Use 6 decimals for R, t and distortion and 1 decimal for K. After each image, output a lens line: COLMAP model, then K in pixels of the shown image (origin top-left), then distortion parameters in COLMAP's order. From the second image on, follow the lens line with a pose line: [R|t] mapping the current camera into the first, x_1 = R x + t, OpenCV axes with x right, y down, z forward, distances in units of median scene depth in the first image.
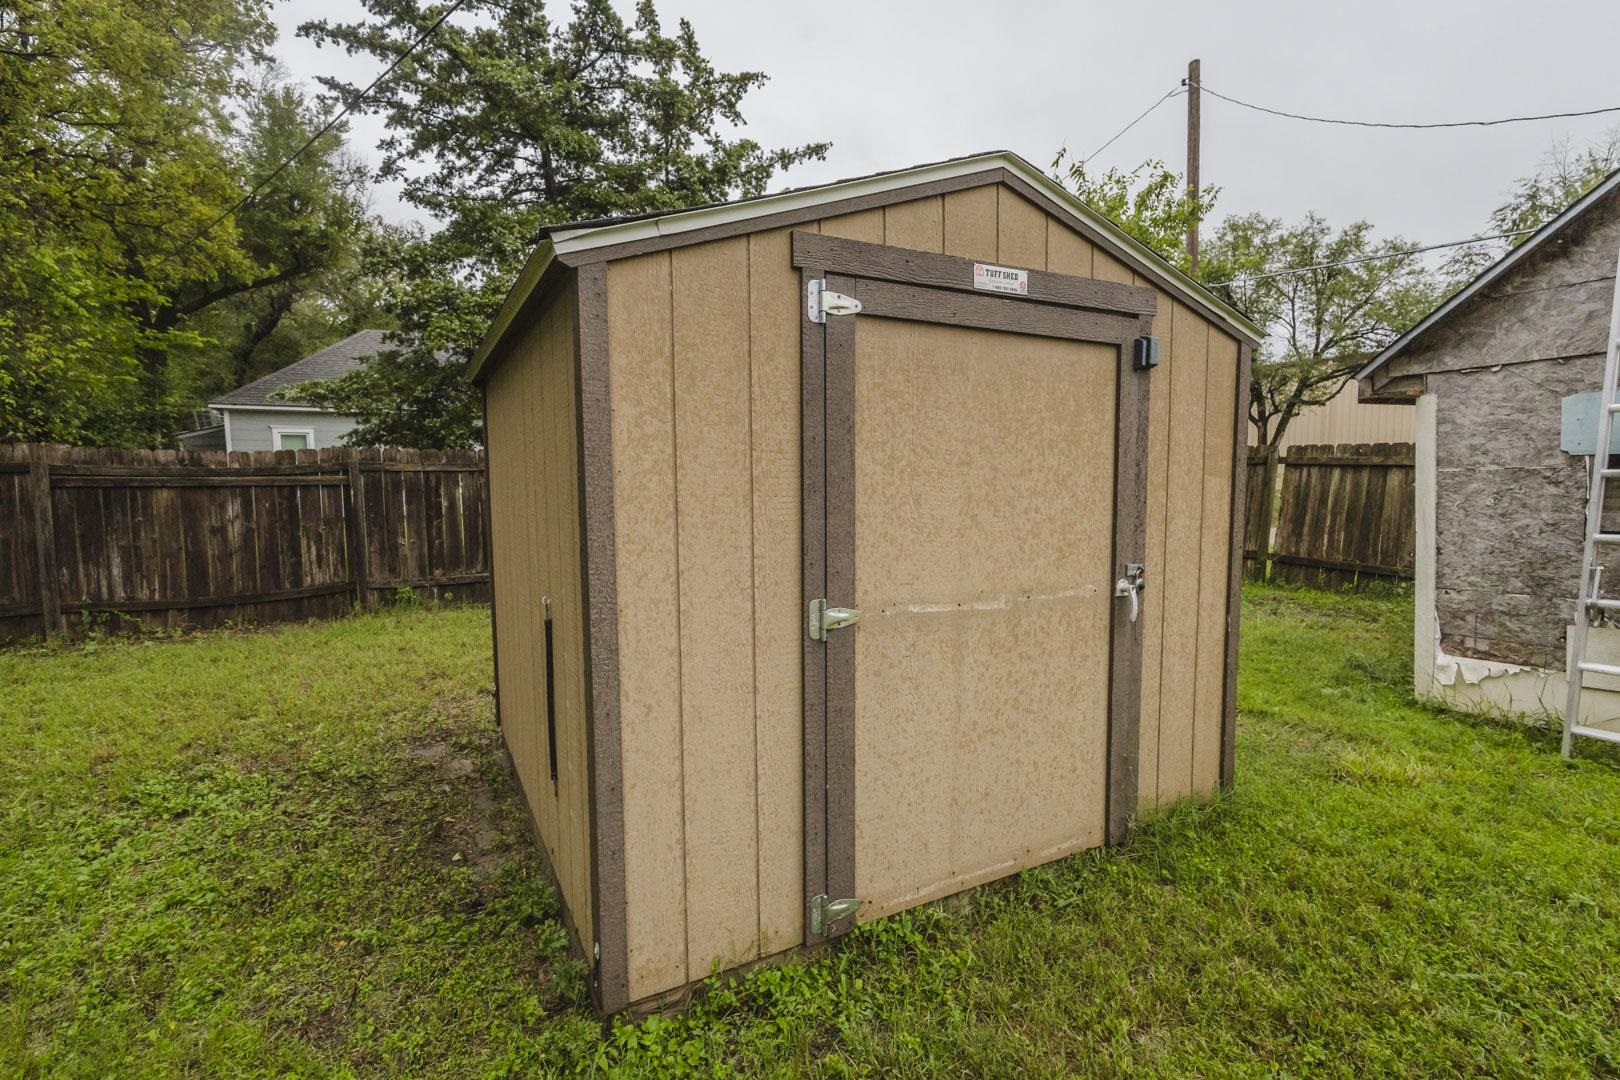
lens RADIAL K [[752.4, 0, 808.7], [0, 752.4, 539.2], [0, 0, 1]] dist [0.010967, -0.002752]
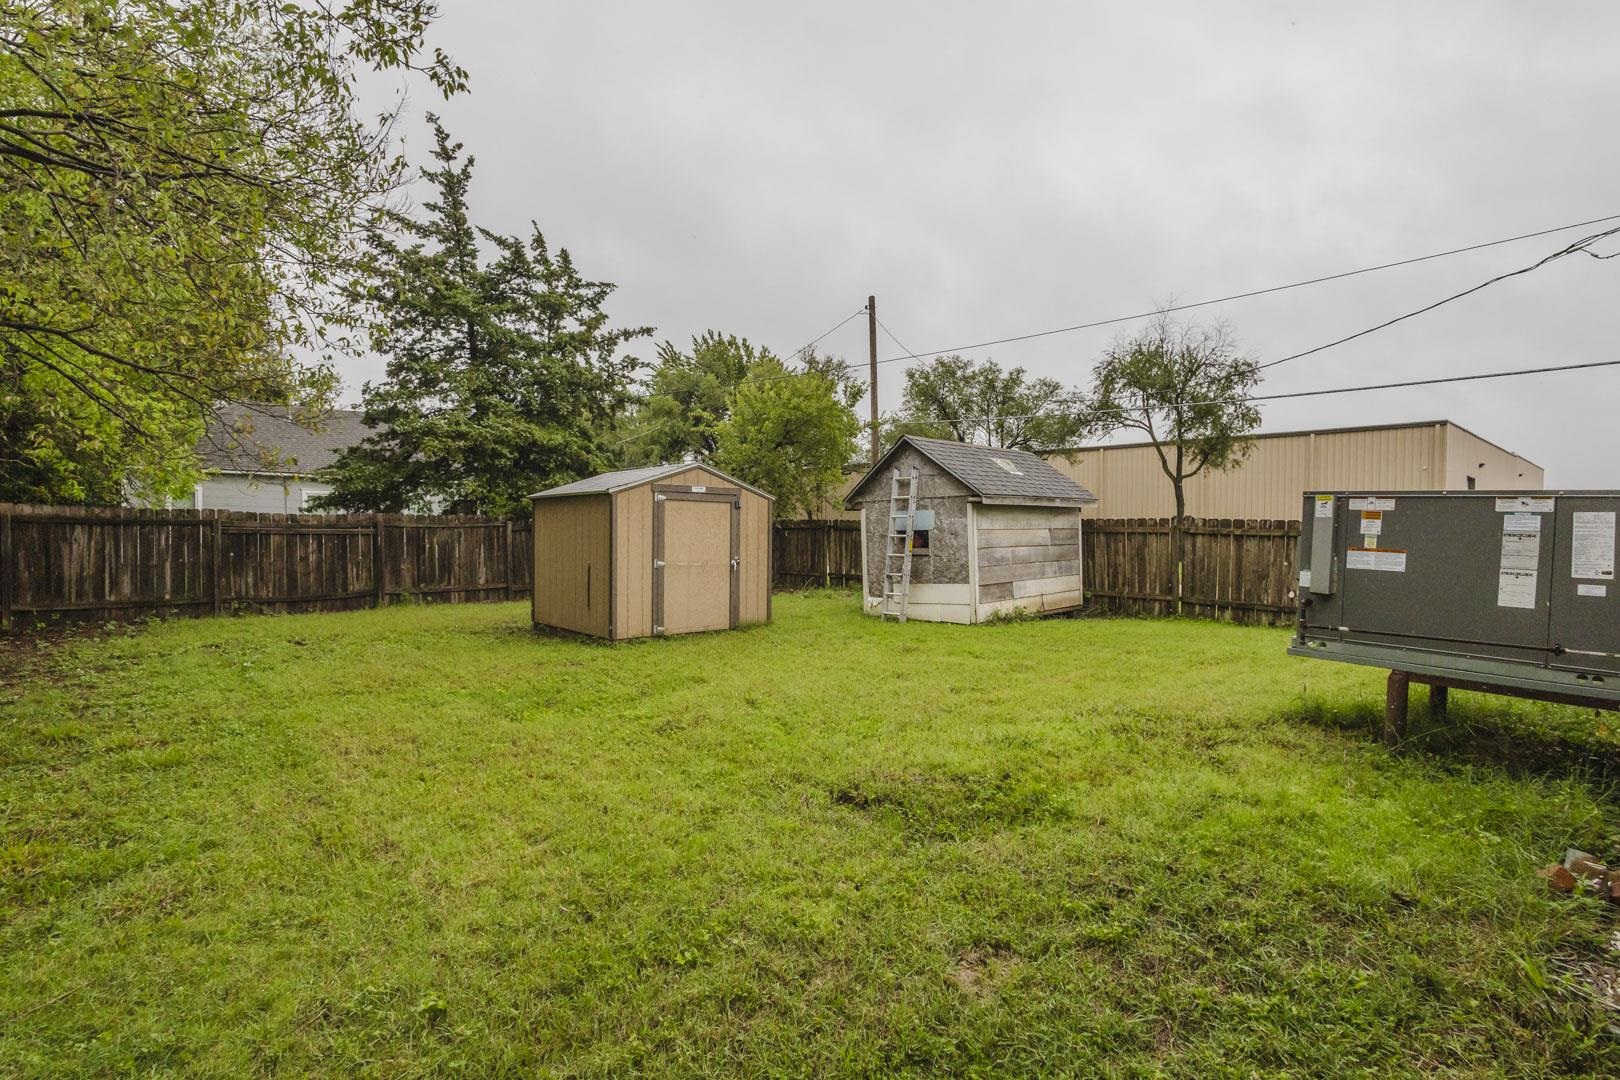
lens RADIAL K [[752.4, 0, 818.8], [0, 752.4, 549.9], [0, 0, 1]] dist [0.010967, -0.002752]
pose [[0.968922, 0.009280, 0.247191, -0.042548], [0.006075, 0.998102, -0.061283, 0.079807], [-0.247291, 0.060880, 0.967027, -0.968340]]
